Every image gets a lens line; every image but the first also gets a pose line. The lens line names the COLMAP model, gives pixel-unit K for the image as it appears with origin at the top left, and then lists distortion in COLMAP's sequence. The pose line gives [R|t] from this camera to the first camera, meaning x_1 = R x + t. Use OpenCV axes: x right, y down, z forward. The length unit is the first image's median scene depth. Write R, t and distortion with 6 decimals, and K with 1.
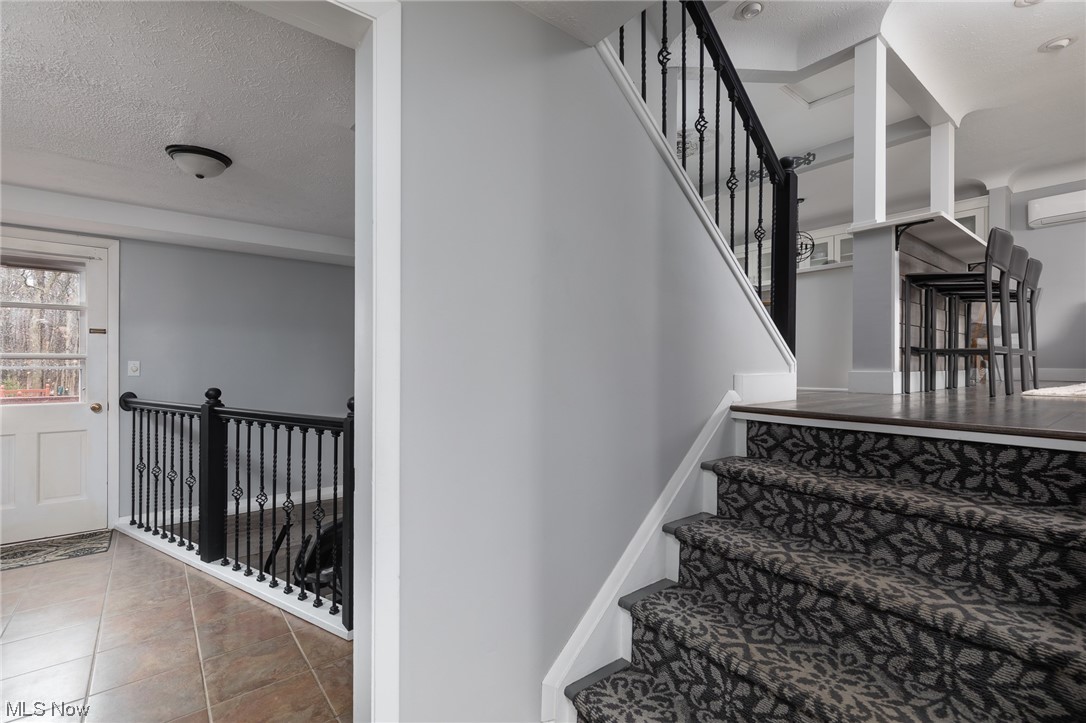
lens RADIAL K [[493.9, 0, 547.6], [0, 493.9, 362.5], [0, 0, 1]] dist [0.014137, 0.000187]
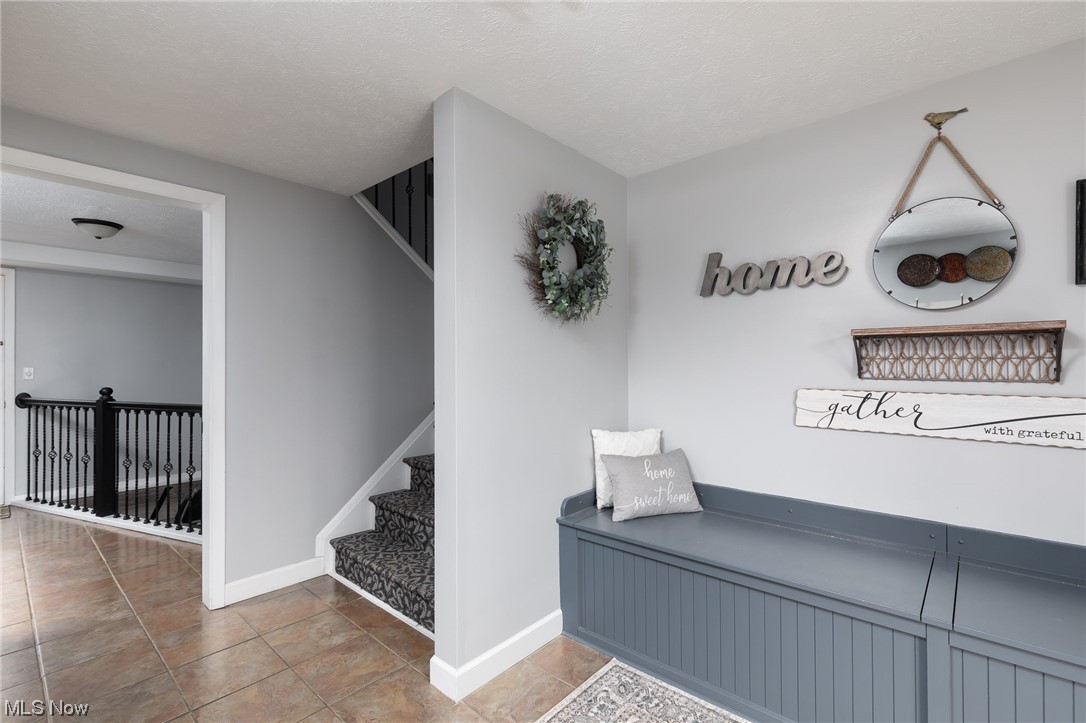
lens RADIAL K [[493.9, 0, 547.6], [0, 493.9, 362.5], [0, 0, 1]] dist [0.014137, 0.000187]
pose [[0.987456, -0.005749, 0.157787, 0.300017], [0.006262, 0.999977, -0.002754, -0.004396], [-0.157768, 0.003708, 0.987469, -0.534245]]
